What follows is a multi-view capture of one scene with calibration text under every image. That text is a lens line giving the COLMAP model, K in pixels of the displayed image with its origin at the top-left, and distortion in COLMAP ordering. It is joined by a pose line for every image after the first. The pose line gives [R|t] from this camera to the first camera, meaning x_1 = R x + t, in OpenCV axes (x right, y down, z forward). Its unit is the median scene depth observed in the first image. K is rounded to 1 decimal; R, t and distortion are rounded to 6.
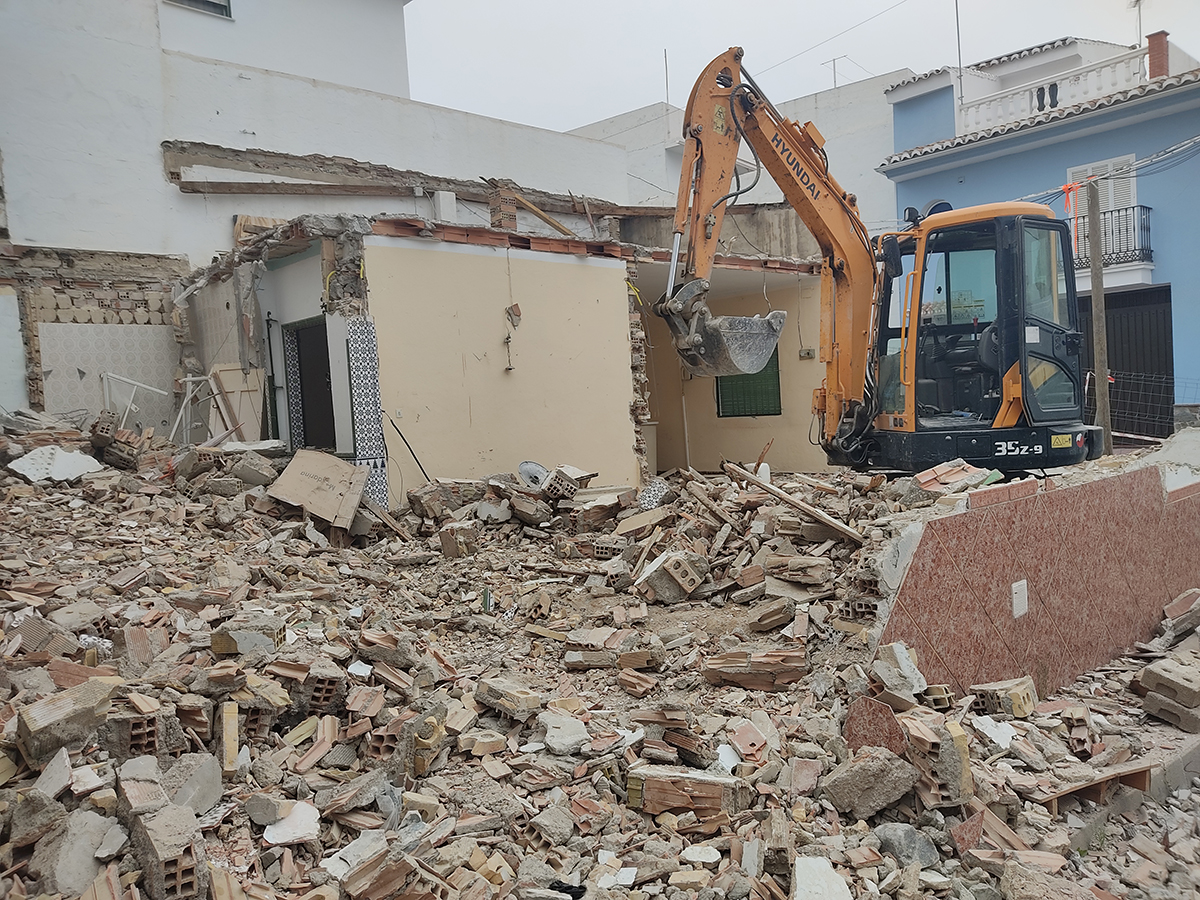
lens RADIAL K [[890.5, 0, 604.0], [0, 890.5, 462.6], [0, 0, 1]] dist [0.097300, -0.155938]
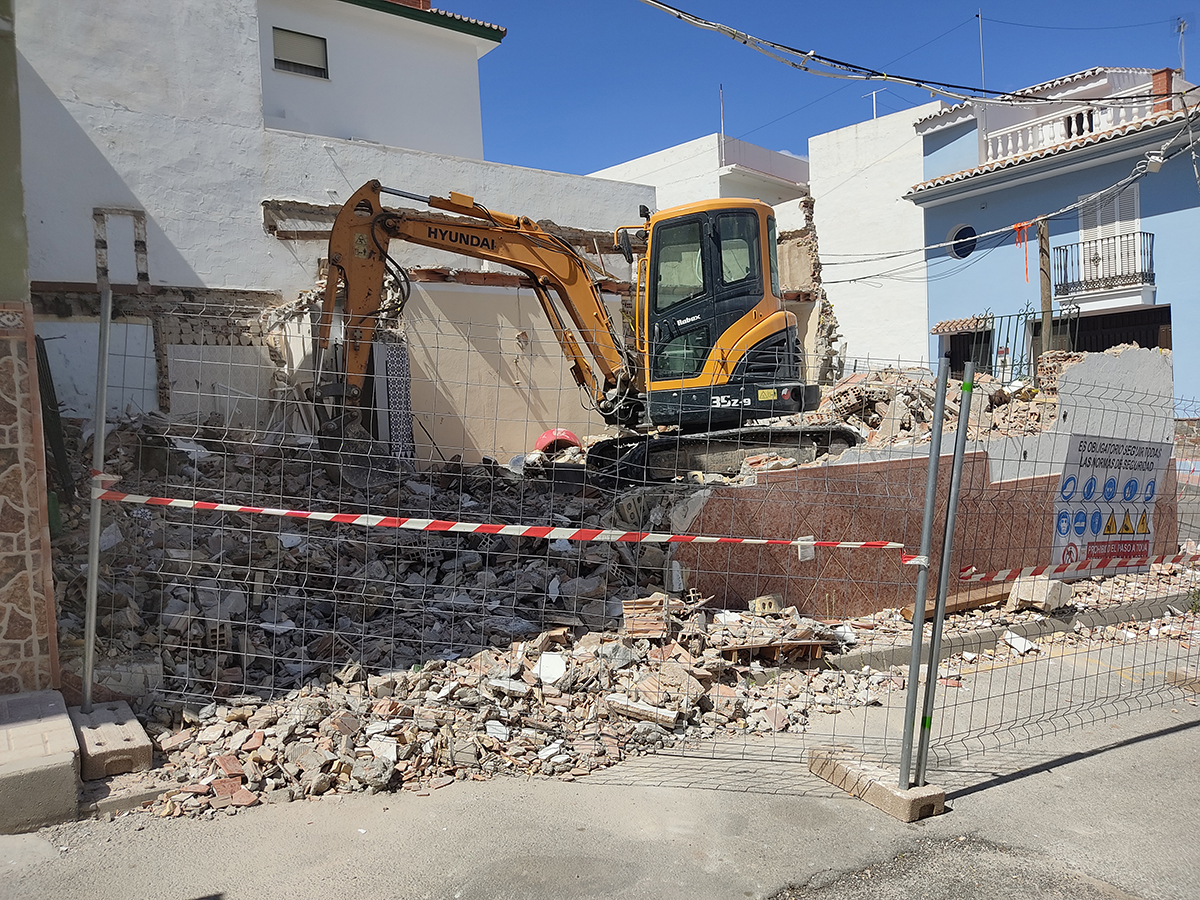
lens RADIAL K [[894.4, 0, 604.6], [0, 894.4, 457.5], [0, 0, 1]] dist [0.106190, -0.187219]
pose [[0.993849, 0.015277, -0.109689, 0.129526], [-0.016941, 0.999755, -0.014262, 0.013907], [0.109444, 0.016032, 0.993864, -0.202790]]
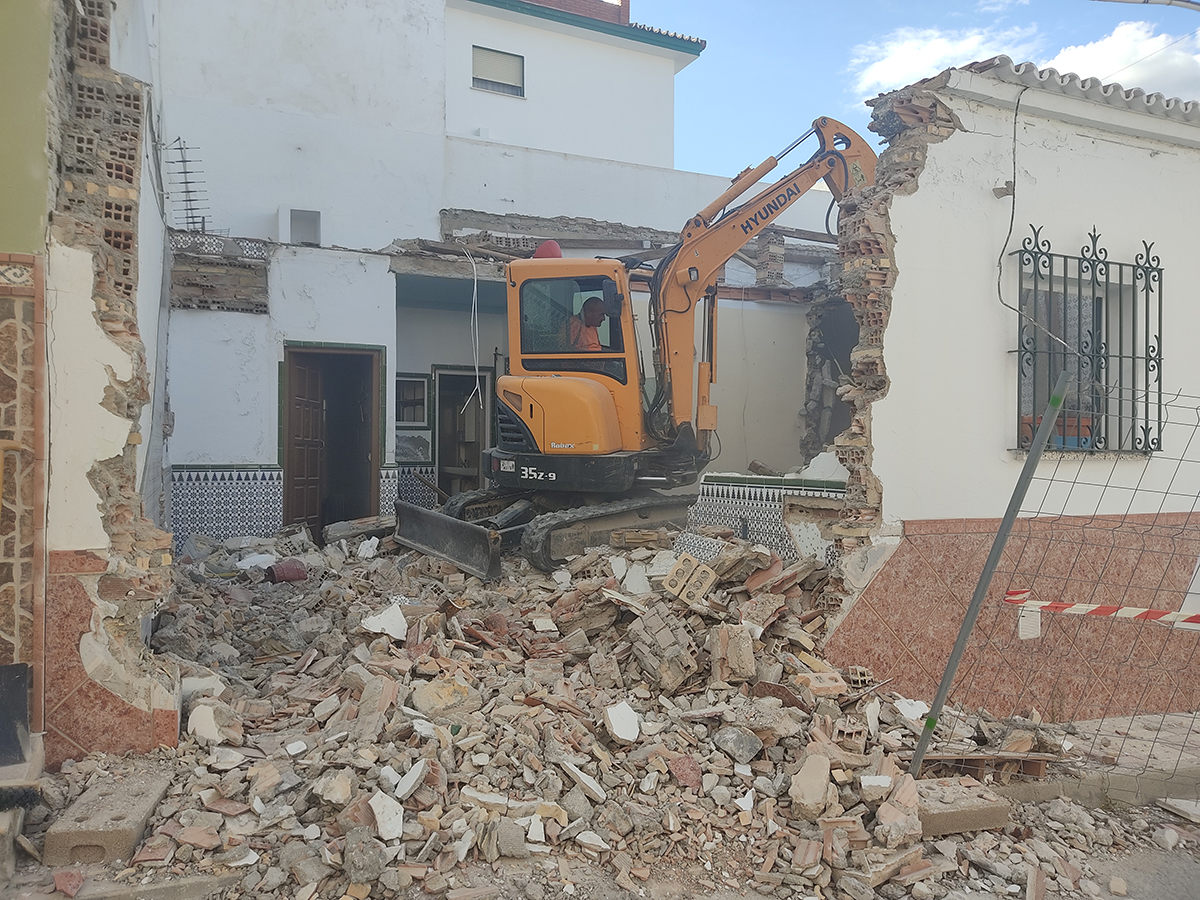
lens RADIAL K [[894.4, 0, 604.6], [0, 894.4, 457.5], [0, 0, 1]] dist [0.106190, -0.187219]
pose [[0.948579, 0.062190, -0.310370, 0.131714], [-0.077020, 0.996389, -0.035745, 0.013140], [0.307026, 0.057811, 0.949944, -0.094389]]
